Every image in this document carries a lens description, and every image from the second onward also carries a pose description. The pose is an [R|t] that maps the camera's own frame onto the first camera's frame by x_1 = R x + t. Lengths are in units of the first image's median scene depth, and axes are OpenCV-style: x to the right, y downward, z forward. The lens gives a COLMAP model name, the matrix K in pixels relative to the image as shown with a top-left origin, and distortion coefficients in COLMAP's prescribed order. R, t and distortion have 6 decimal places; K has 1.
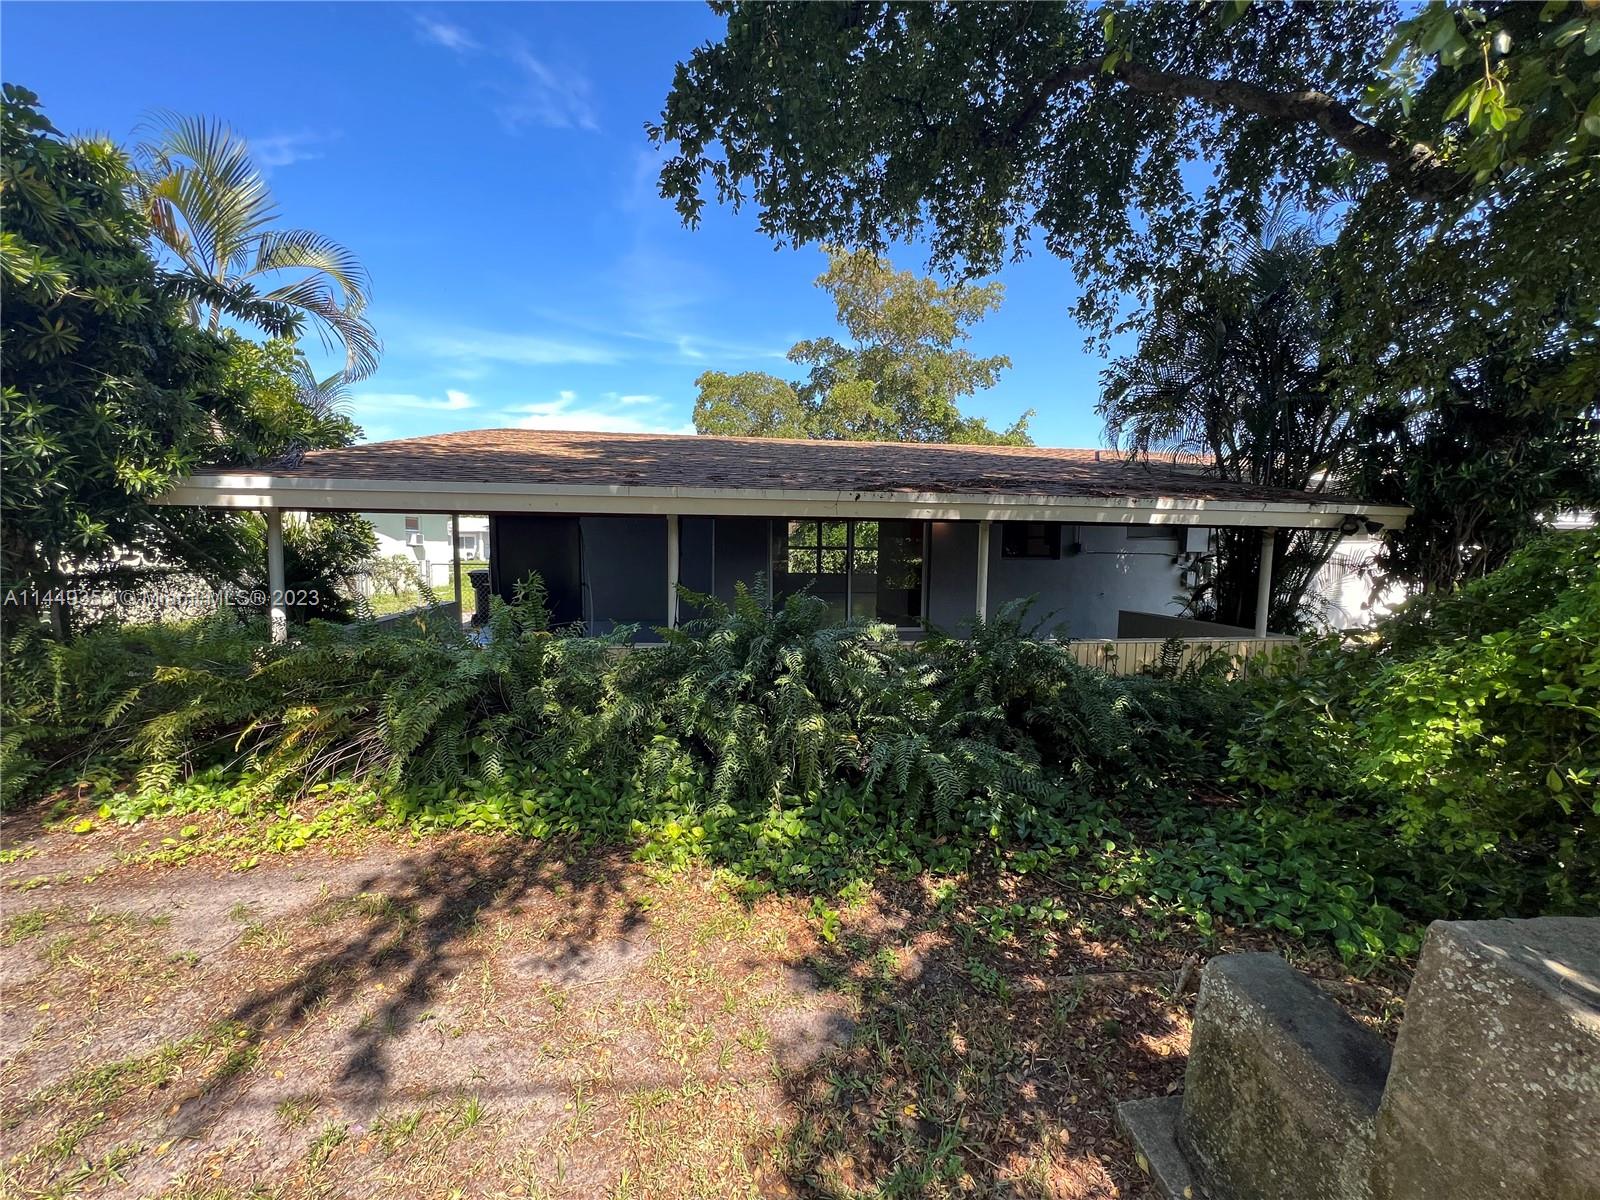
lens RADIAL K [[644.7, 0, 799.9], [0, 644.7, 604.8], [0, 0, 1]] dist [0.000673, -0.000028]
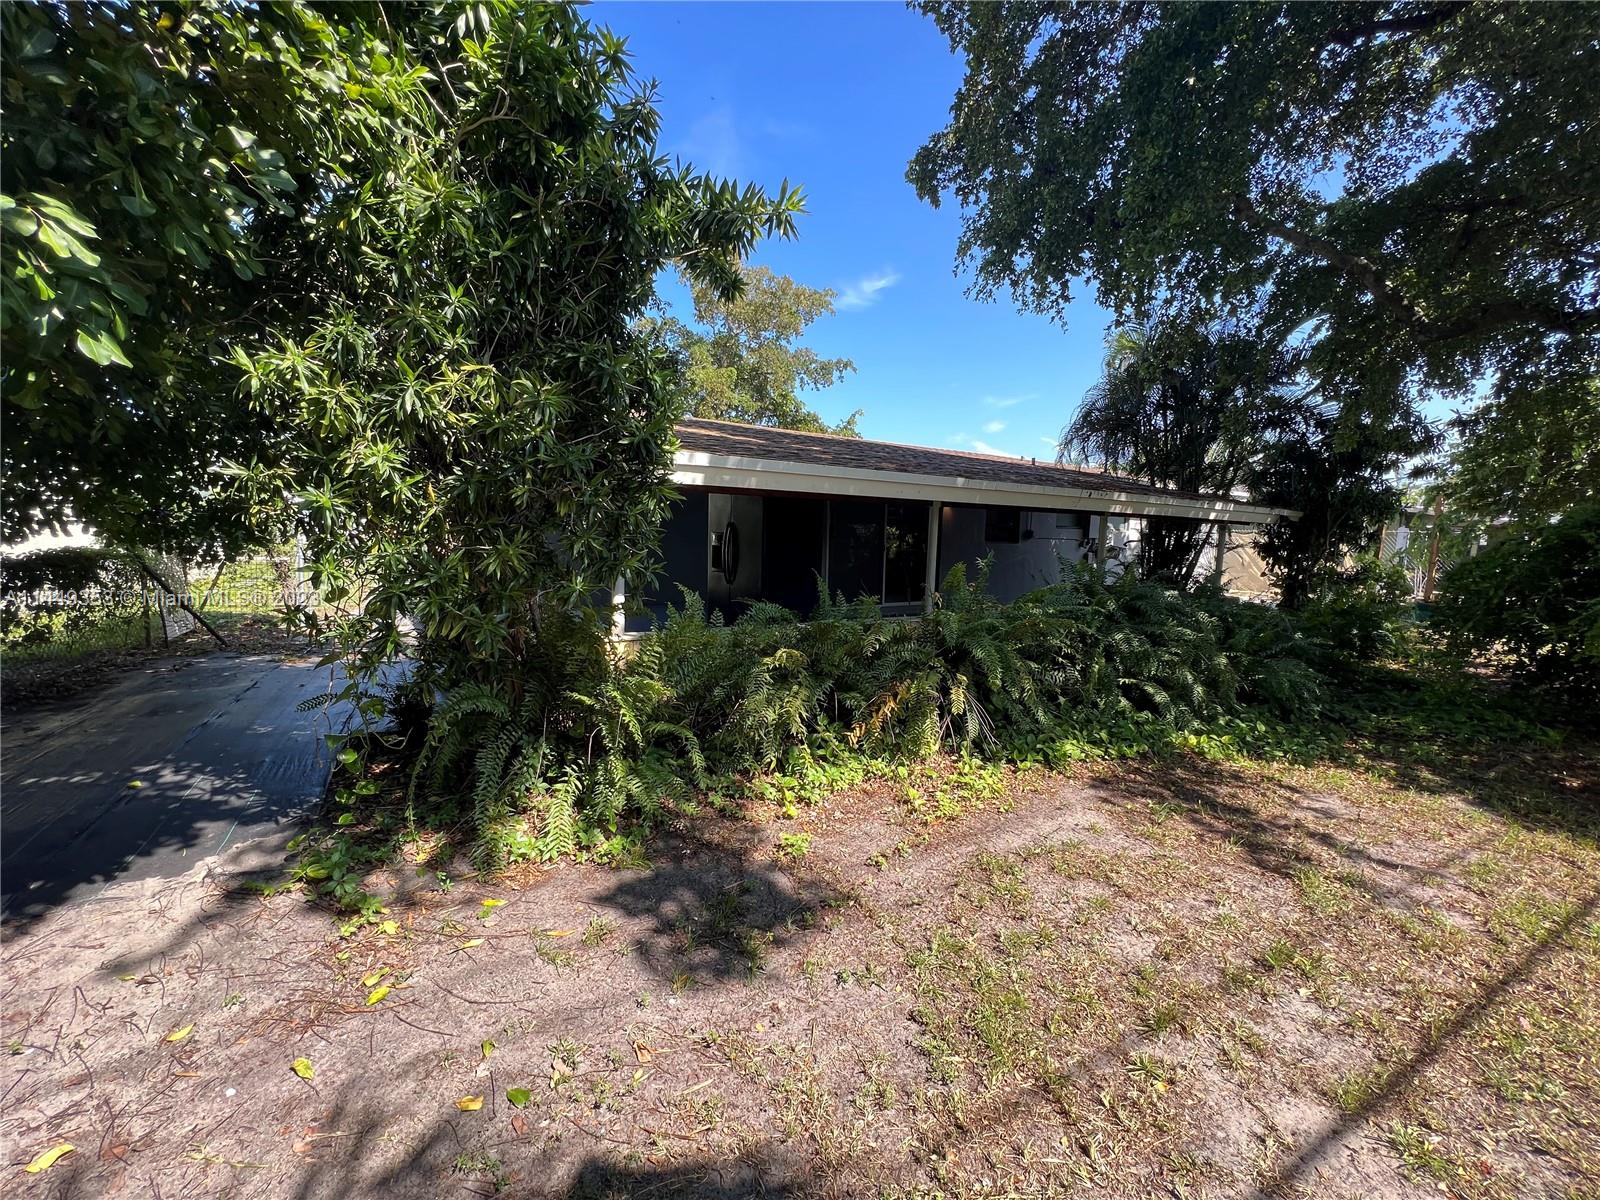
lens RADIAL K [[637.5, 0, 799.6], [0, 637.5, 594.4], [0, 0, 1]] dist [-0.007941, -0.000548]
pose [[0.913687, -0.025392, 0.405625, -0.508322], [0.018913, 0.999622, 0.019973, -0.002204], [-0.405978, -0.010578, 0.913822, 0.034428]]
